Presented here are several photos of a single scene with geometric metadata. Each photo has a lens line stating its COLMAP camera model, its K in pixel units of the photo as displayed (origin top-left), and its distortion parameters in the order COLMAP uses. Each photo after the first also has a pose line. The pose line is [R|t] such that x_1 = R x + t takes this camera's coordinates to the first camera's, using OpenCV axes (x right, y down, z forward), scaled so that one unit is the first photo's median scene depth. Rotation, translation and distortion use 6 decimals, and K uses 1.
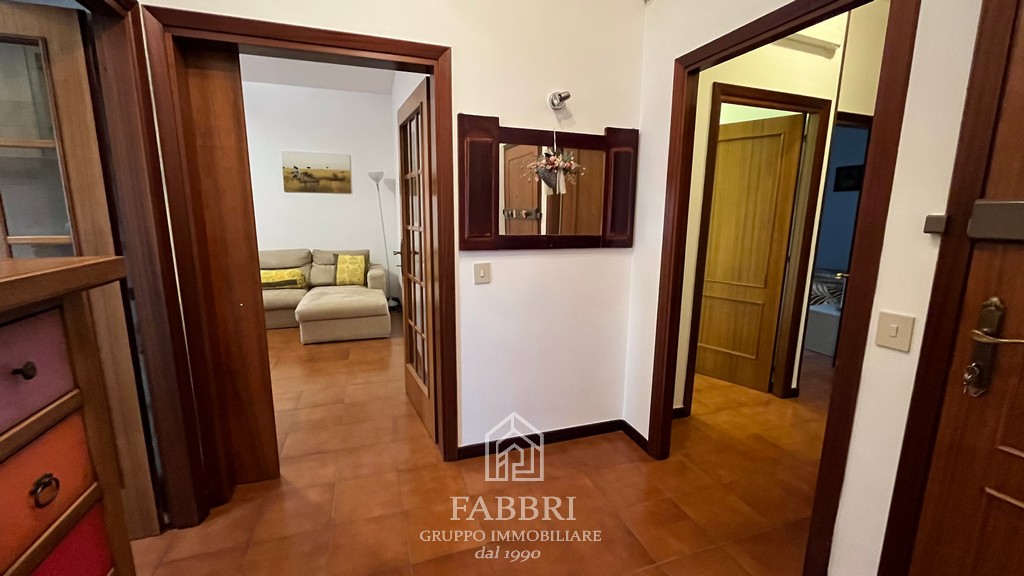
lens RADIAL K [[416.7, 0, 509.8], [0, 416.7, 286.2], [0, 0, 1]] dist [-0.000763, -0.000413]
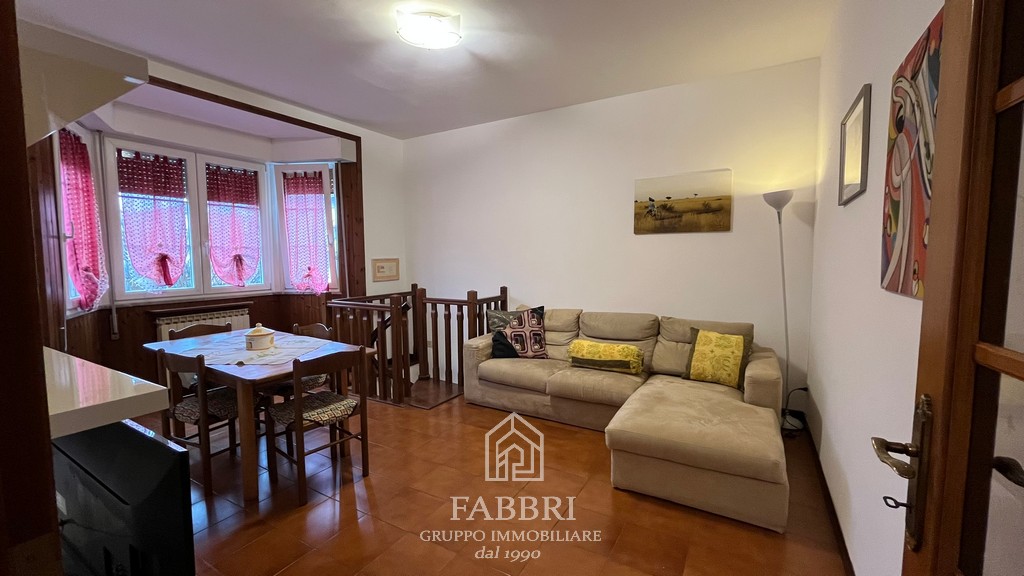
lens RADIAL K [[416.7, 0, 509.8], [0, 416.7, 286.2], [0, 0, 1]] dist [-0.000763, -0.000413]
pose [[0.655744, 0.040271, -0.753909, -0.130315], [-0.125048, 0.990577, -0.055853, -0.068453], [0.744556, 0.130900, 0.654601, 0.376480]]
